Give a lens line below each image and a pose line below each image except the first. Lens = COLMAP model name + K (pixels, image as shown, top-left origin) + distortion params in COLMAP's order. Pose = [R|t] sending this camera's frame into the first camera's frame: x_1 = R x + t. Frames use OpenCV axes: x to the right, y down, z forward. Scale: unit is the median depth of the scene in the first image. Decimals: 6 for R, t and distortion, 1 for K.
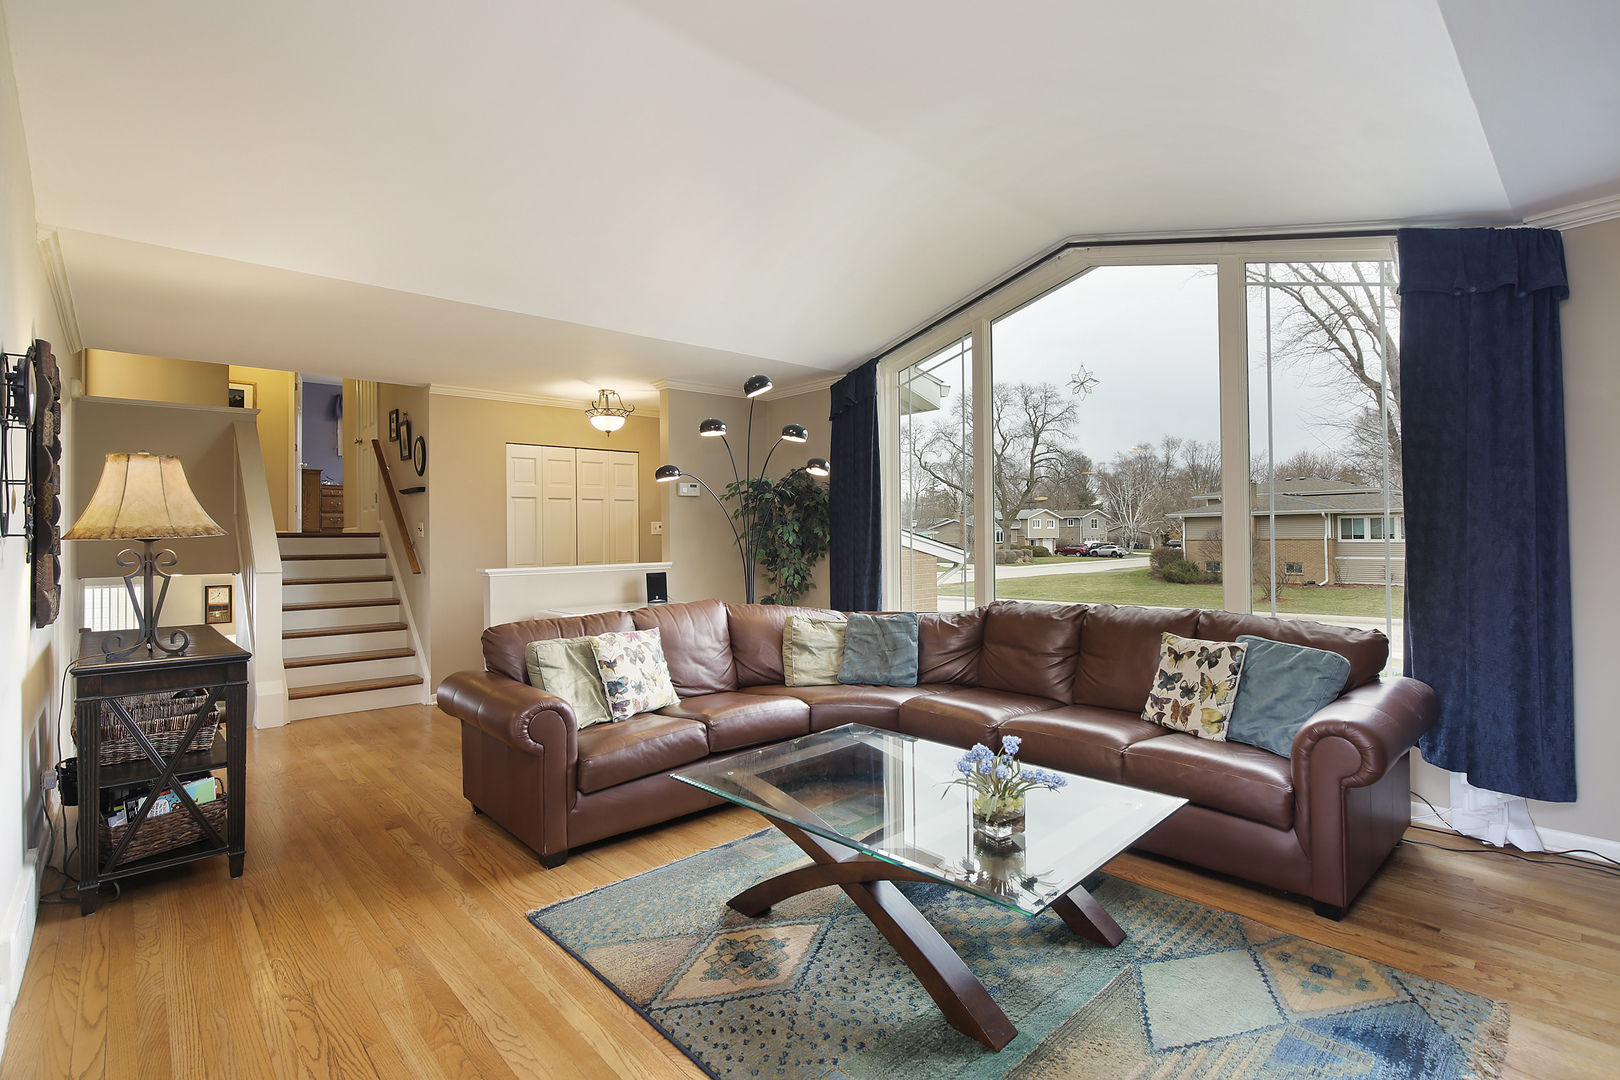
lens RADIAL K [[757.9, 0, 808.8], [0, 757.9, 537.0], [0, 0, 1]] dist [-0.000728, 0.000418]
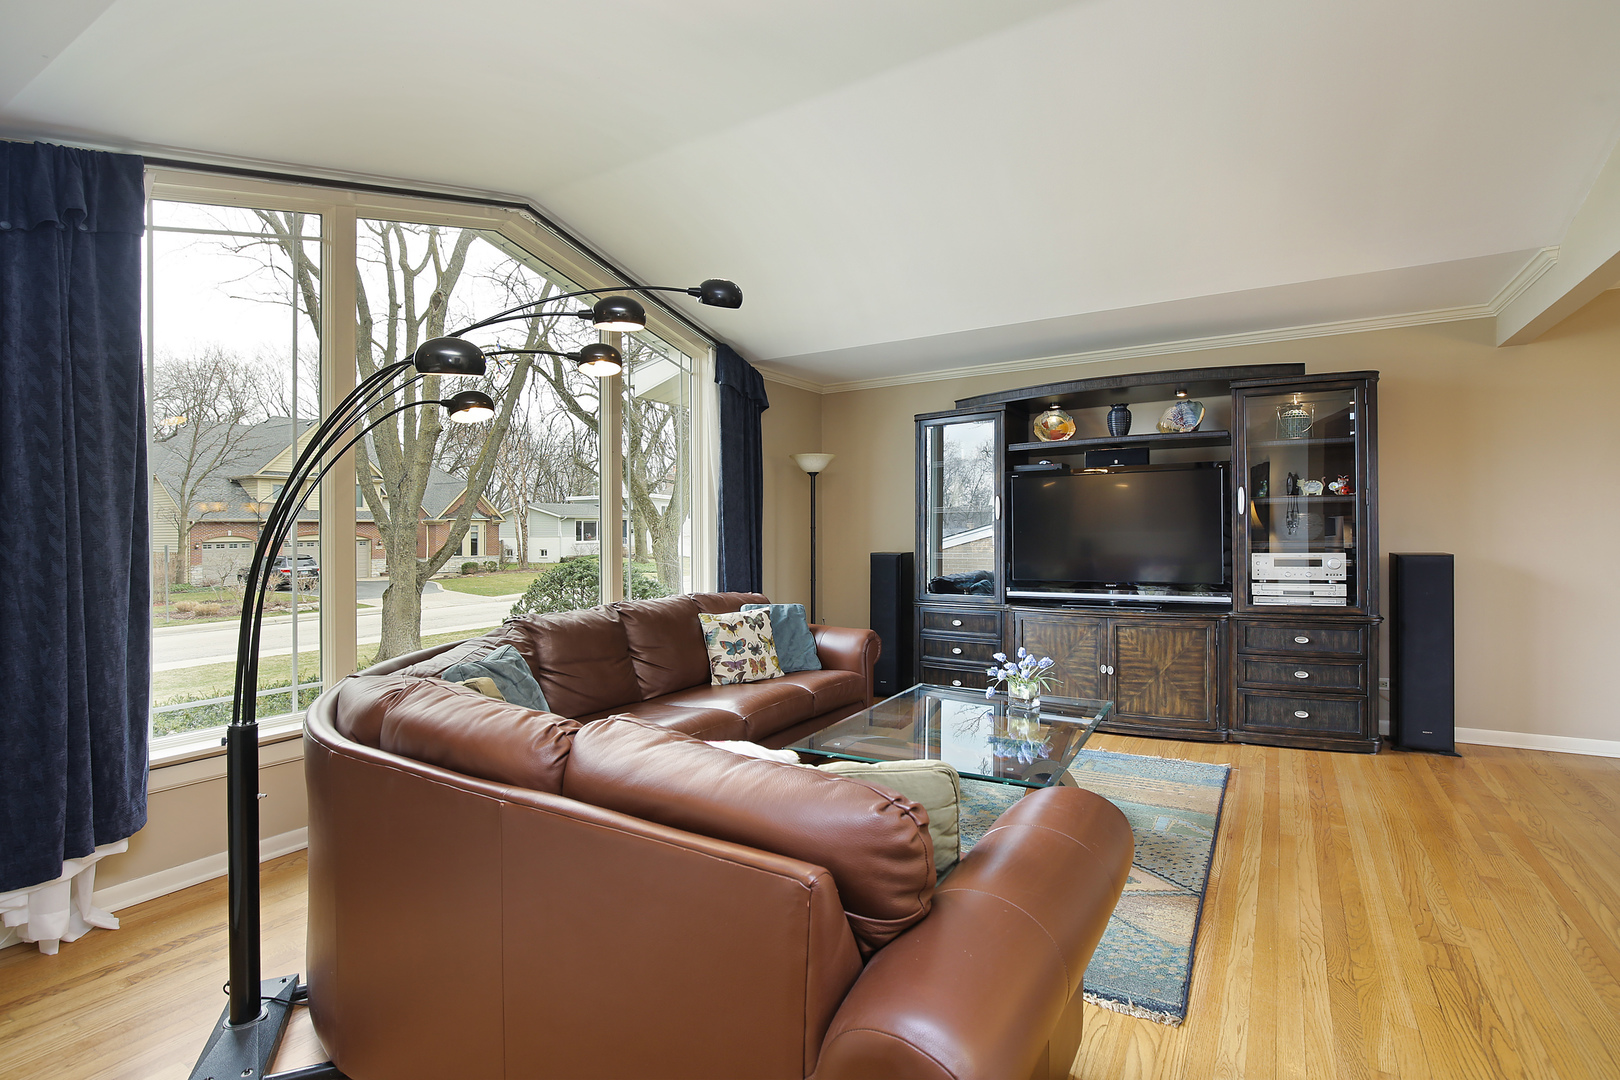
lens RADIAL K [[757.9, 0, 807.0], [0, 757.9, 536.5], [0, 0, 1]] dist [-0.000728, 0.000418]
pose [[-0.276046, 0.013942, 0.961043, -1.041342], [0.009074, 0.999888, -0.011899, 0.025205], [-0.961102, 0.005436, -0.276142, 1.629140]]
